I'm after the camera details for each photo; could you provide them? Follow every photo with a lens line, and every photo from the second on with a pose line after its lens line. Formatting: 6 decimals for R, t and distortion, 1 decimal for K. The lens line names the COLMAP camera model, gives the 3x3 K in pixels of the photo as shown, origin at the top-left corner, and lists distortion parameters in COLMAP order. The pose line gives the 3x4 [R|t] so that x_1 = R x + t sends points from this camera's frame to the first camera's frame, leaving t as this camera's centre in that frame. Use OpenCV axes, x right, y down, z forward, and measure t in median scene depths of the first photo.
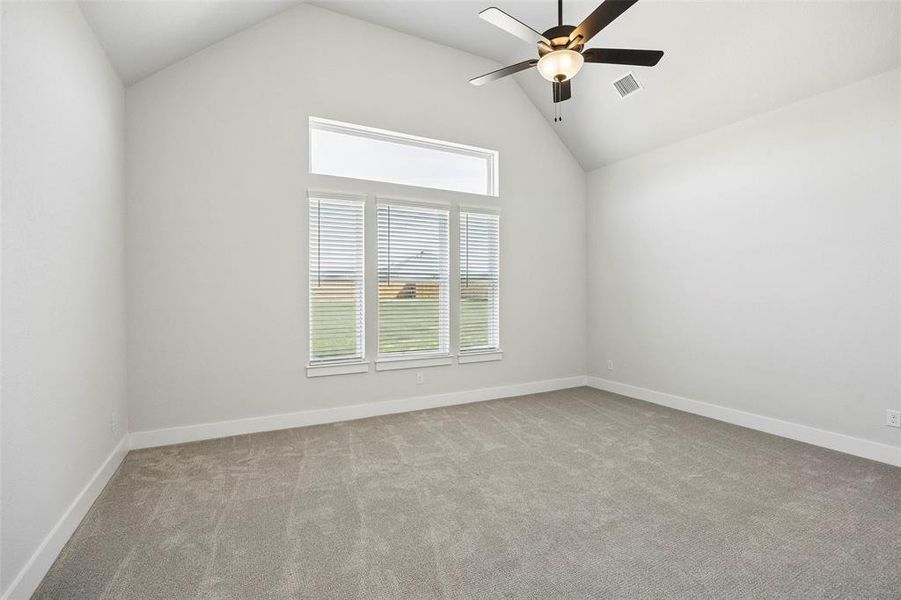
lens RADIAL K [[398.4, 0, 450.5], [0, 398.4, 297.8], [0, 0, 1]] dist [-0.011783, -0.000232]
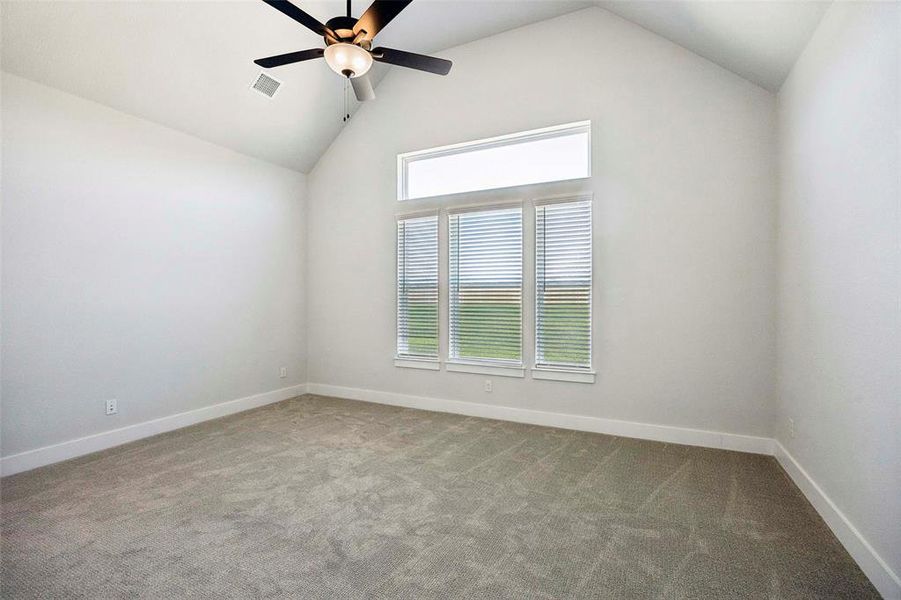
lens RADIAL K [[398.4, 0, 450.5], [0, 398.4, 297.8], [0, 0, 1]] dist [-0.011783, -0.000232]
pose [[0.612465, -0.001060, -0.790497, 0.769616], [-0.010663, 0.999897, -0.009602, -0.002996], [0.790426, 0.014310, 0.612390, 0.398195]]
